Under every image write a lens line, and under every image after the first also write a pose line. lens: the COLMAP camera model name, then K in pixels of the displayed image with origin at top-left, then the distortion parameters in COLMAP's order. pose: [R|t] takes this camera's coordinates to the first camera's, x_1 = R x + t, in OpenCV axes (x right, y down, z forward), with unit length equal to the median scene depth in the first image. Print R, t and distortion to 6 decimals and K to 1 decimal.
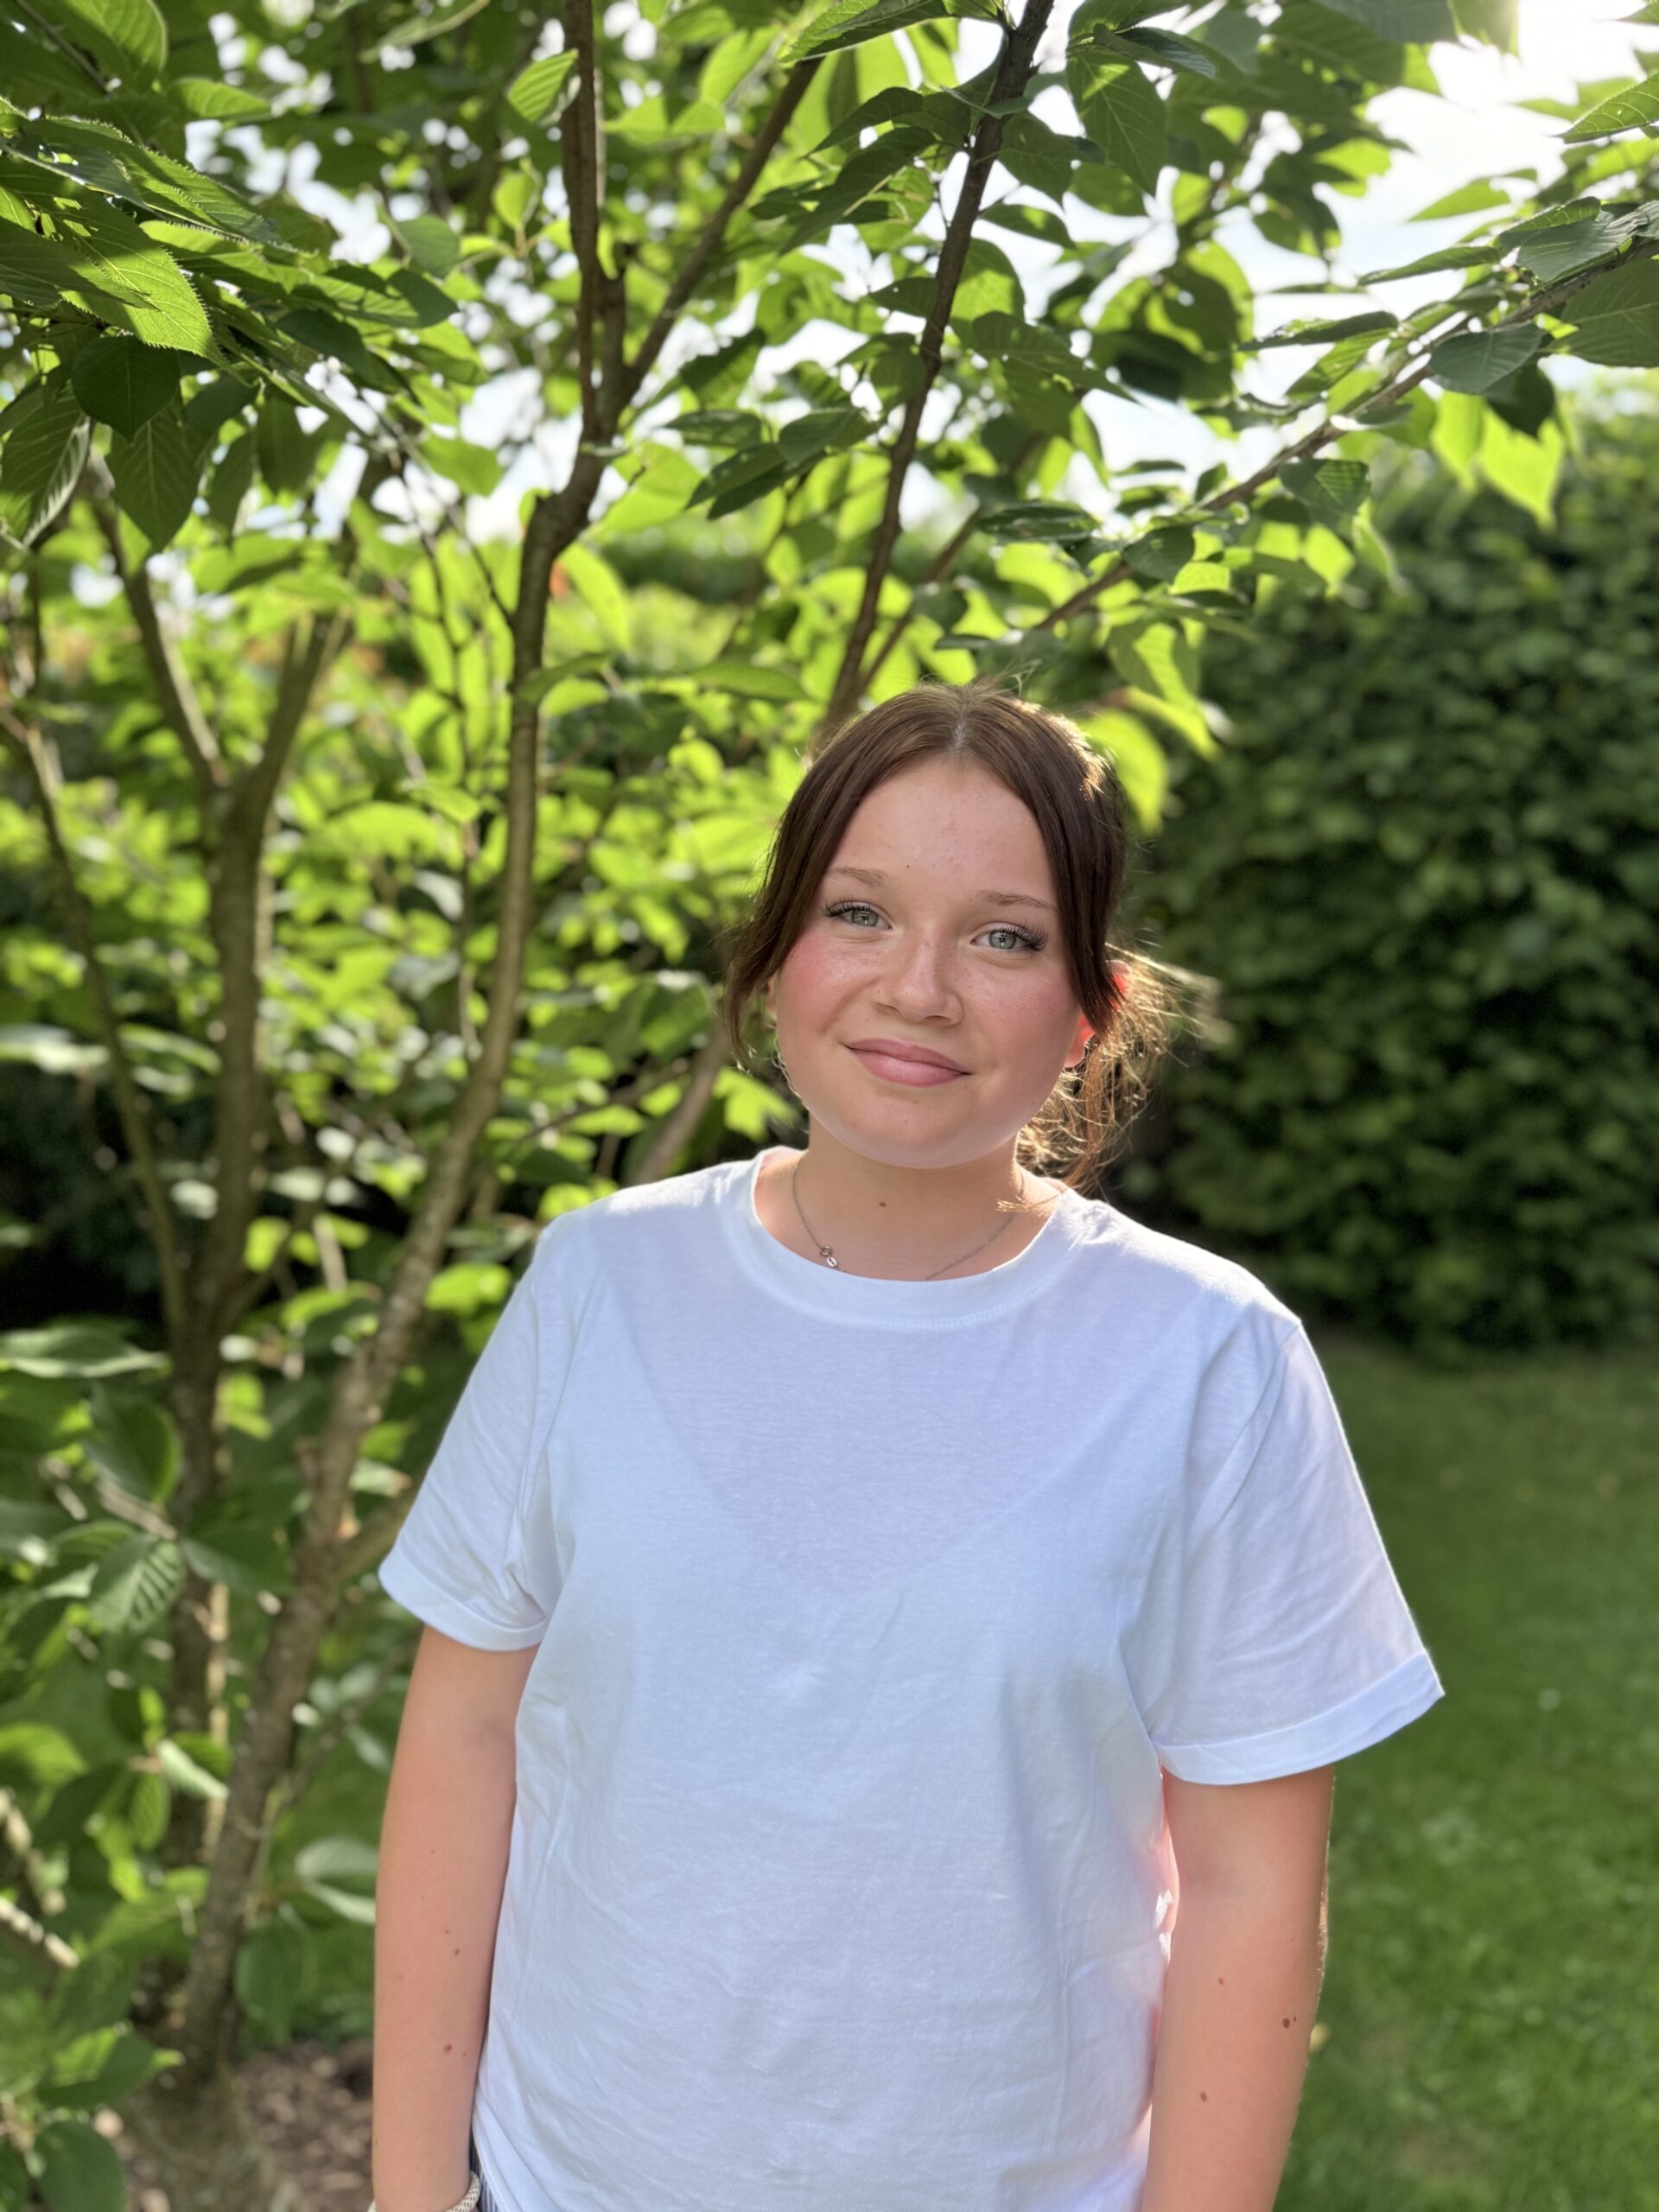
lens RADIAL K [[1589.9, 0, 839.1], [0, 1589.9, 1105.8], [0, 0, 1]] dist [-0.017444, 0.000626]
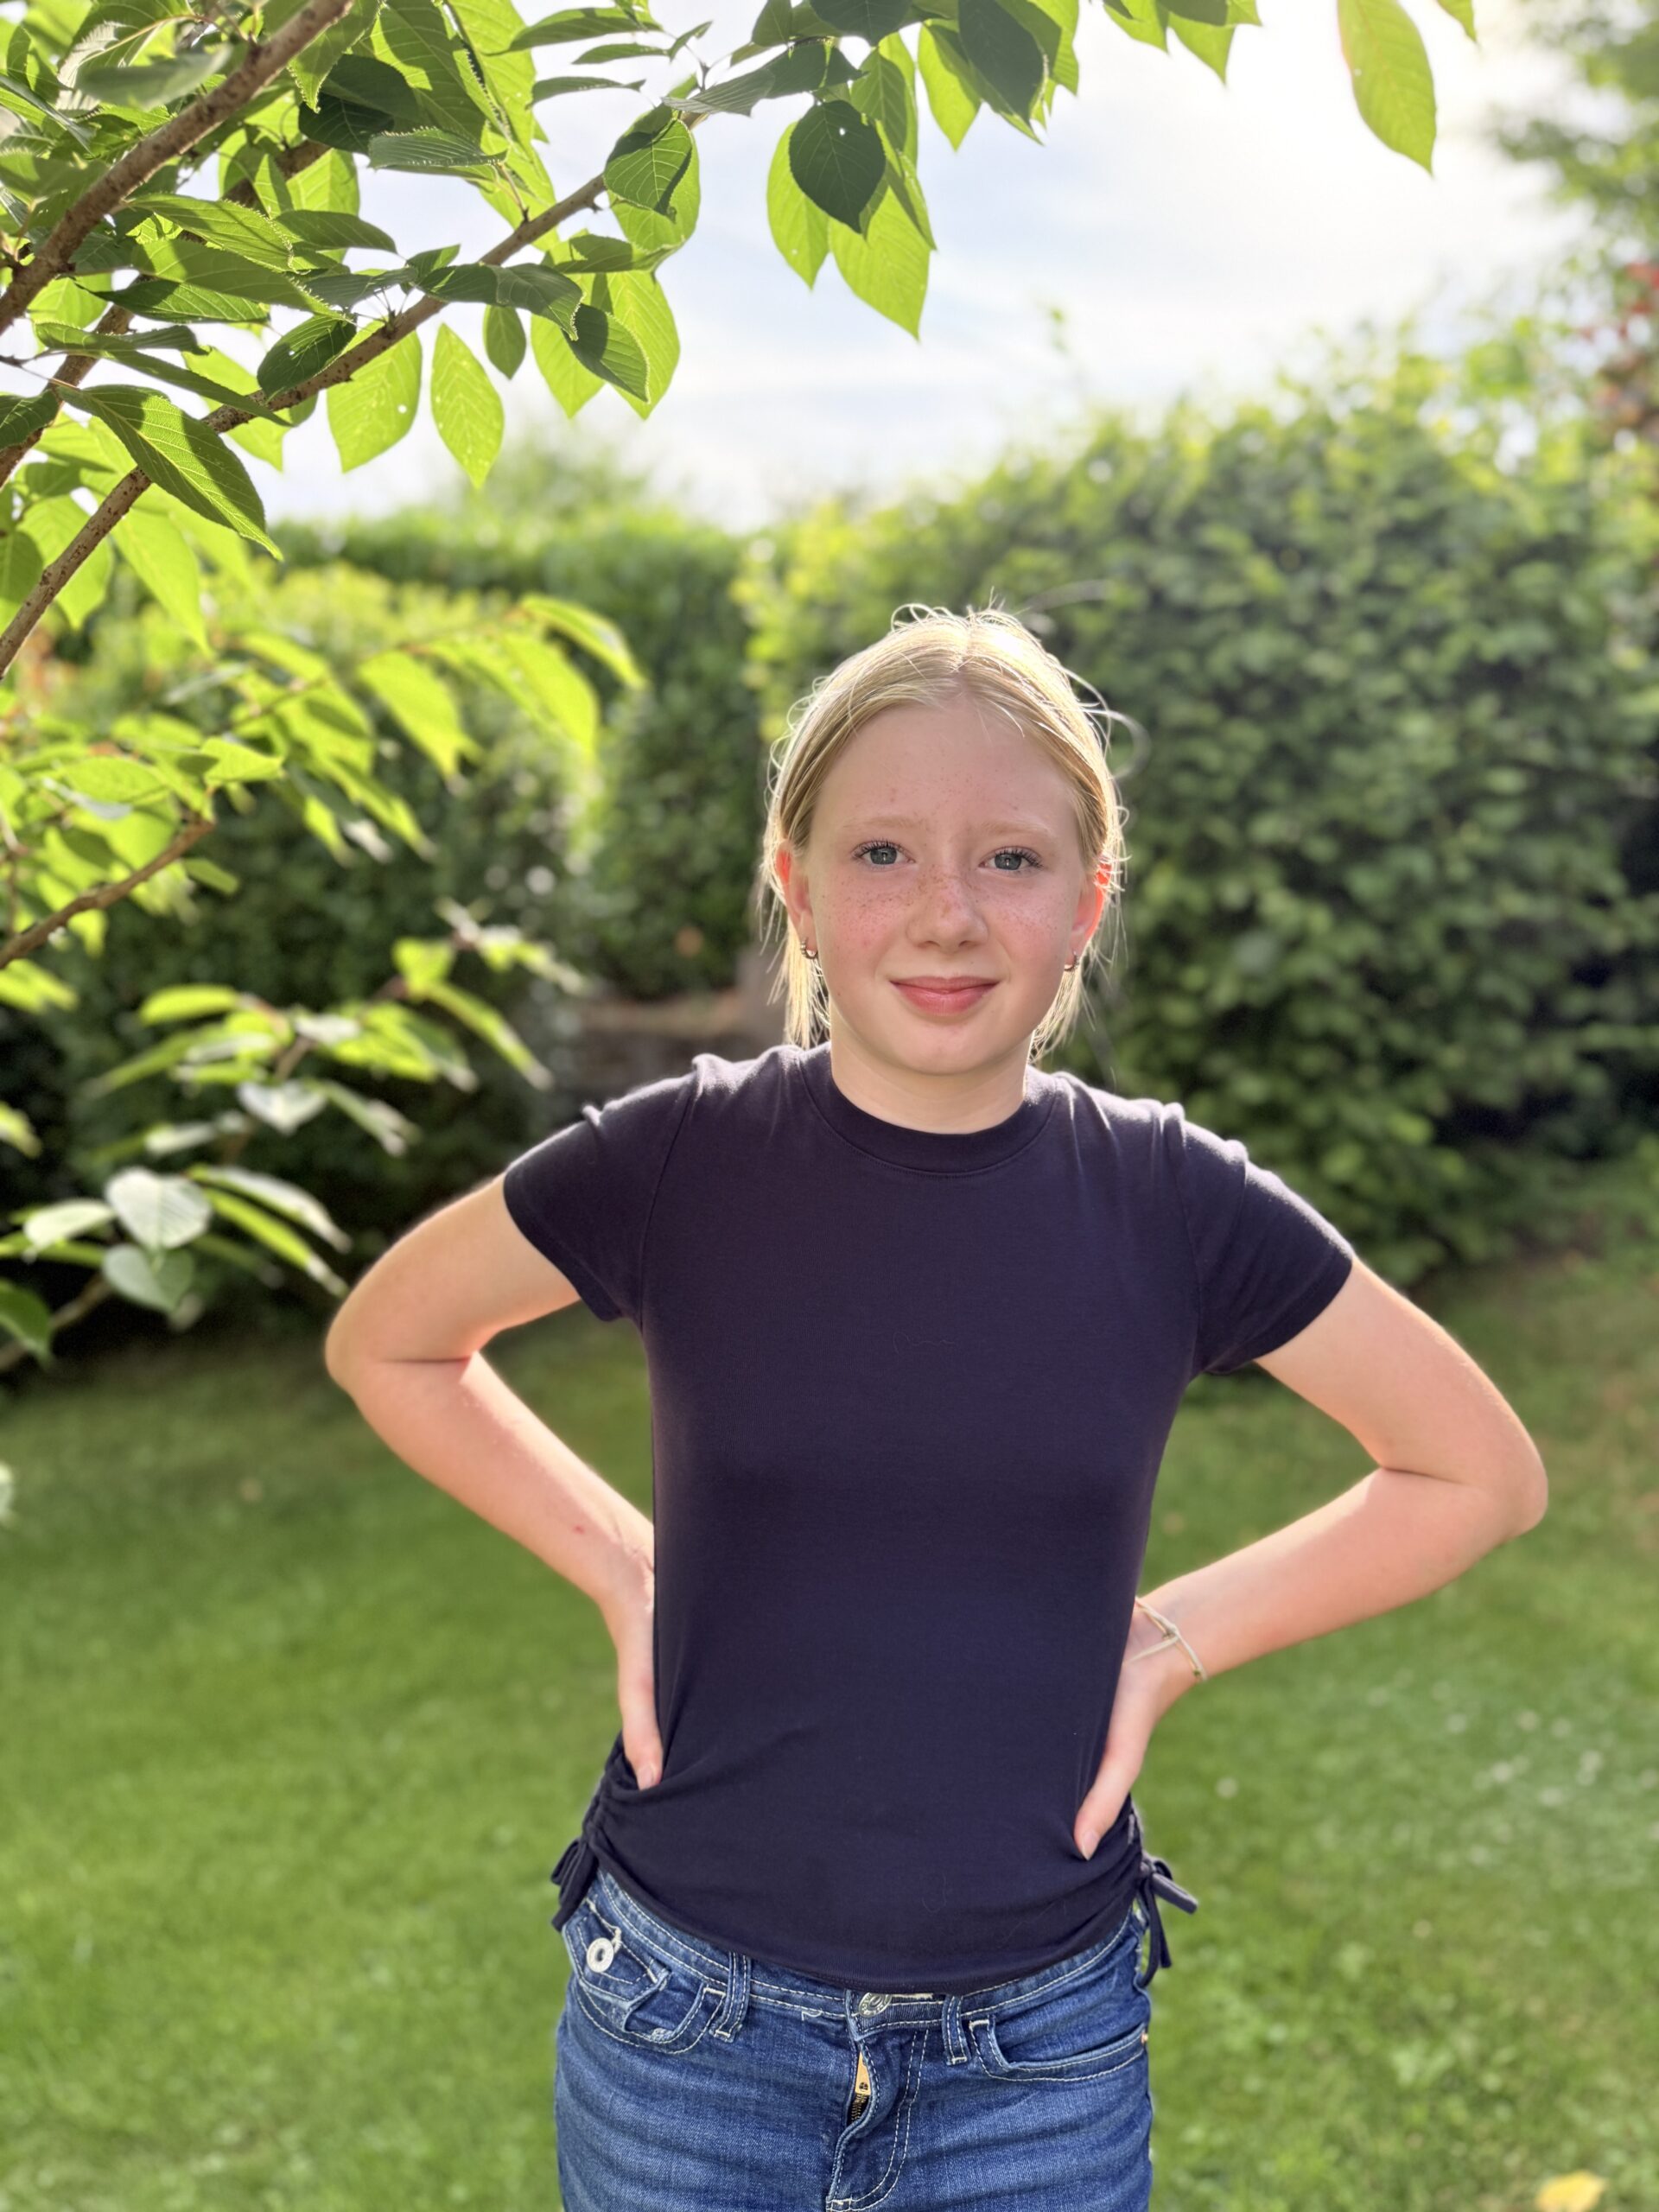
lens RADIAL K [[1589.9, 0, 843.6], [0, 1589.9, 1114.3], [0, 0, 1]] dist [-0.017444, 0.000626]
pose [[0.995134, -0.006053, 0.098340, 0.094474], [0.006967, 0.999936, -0.008953, -0.001317], [-0.098280, 0.009594, 0.995113, 0.077101]]
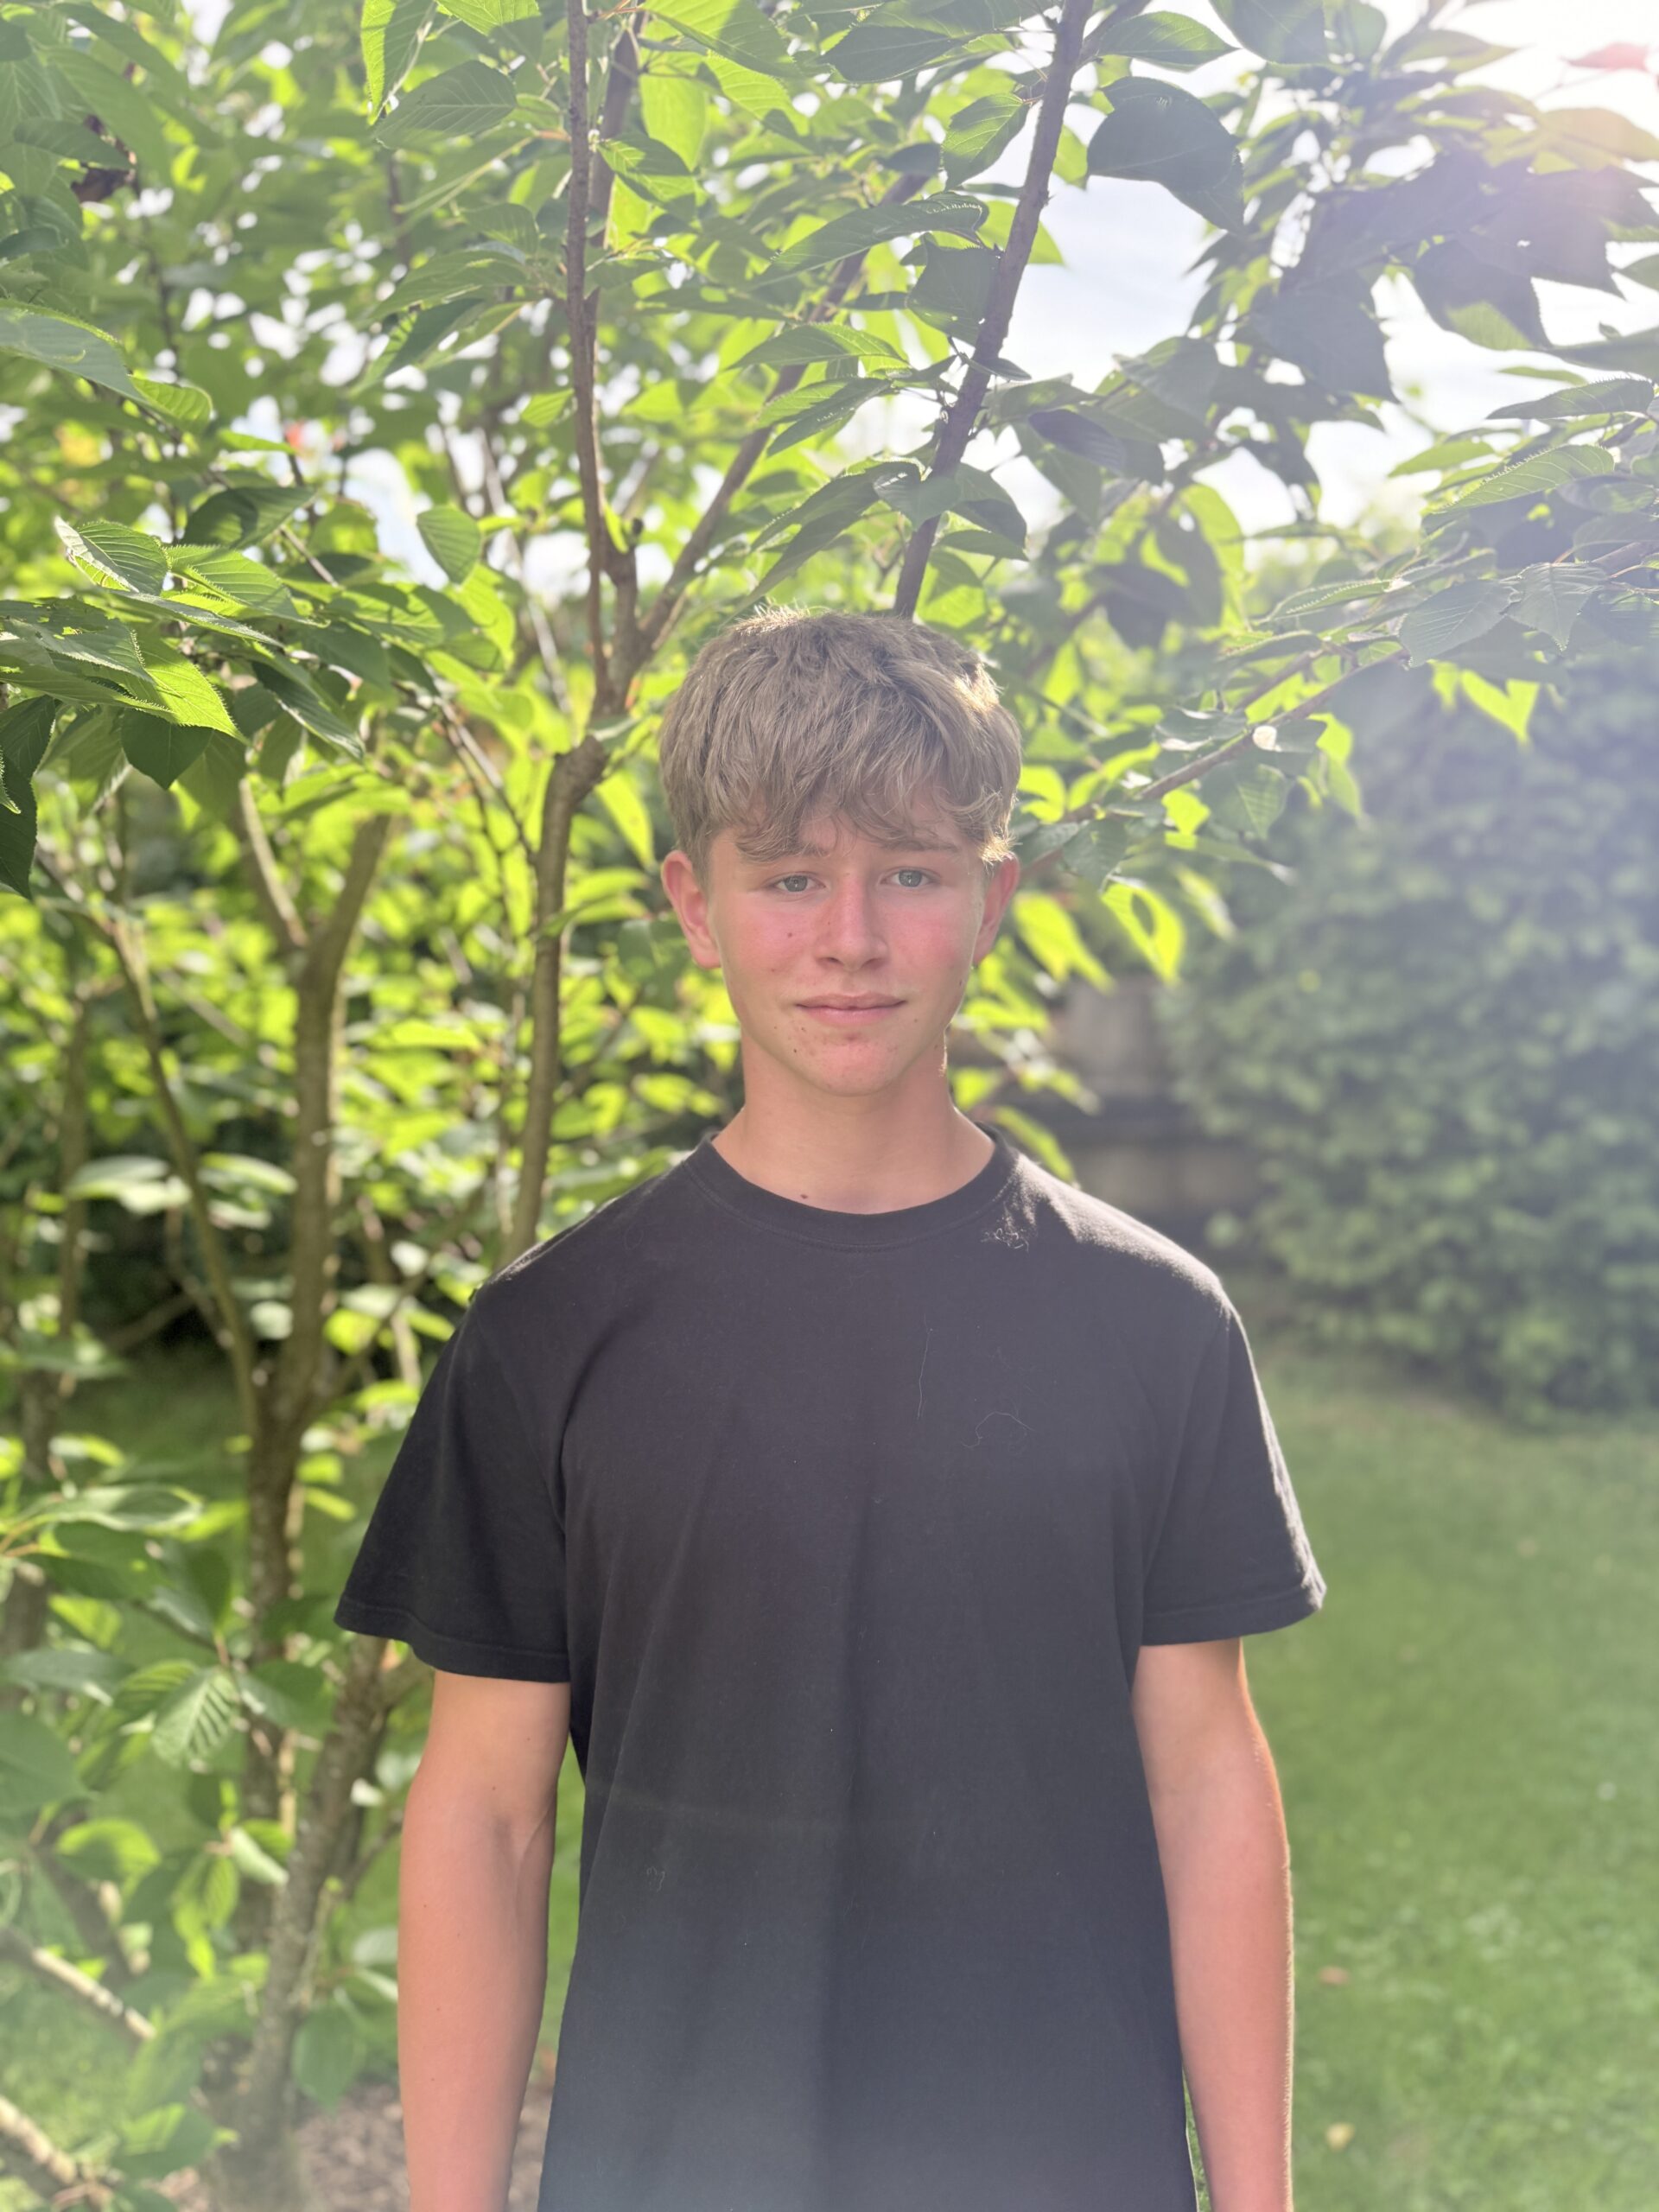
lens RADIAL K [[1589.9, 0, 838.5], [0, 1589.9, 1100.4], [0, 0, 1]] dist [-0.017444, 0.000626]
pose [[0.997528, 0.007180, -0.069900, 0.020266], [-0.007770, 0.999936, -0.008176, -0.031951], [0.069837, 0.008699, 0.997520, -0.021472]]
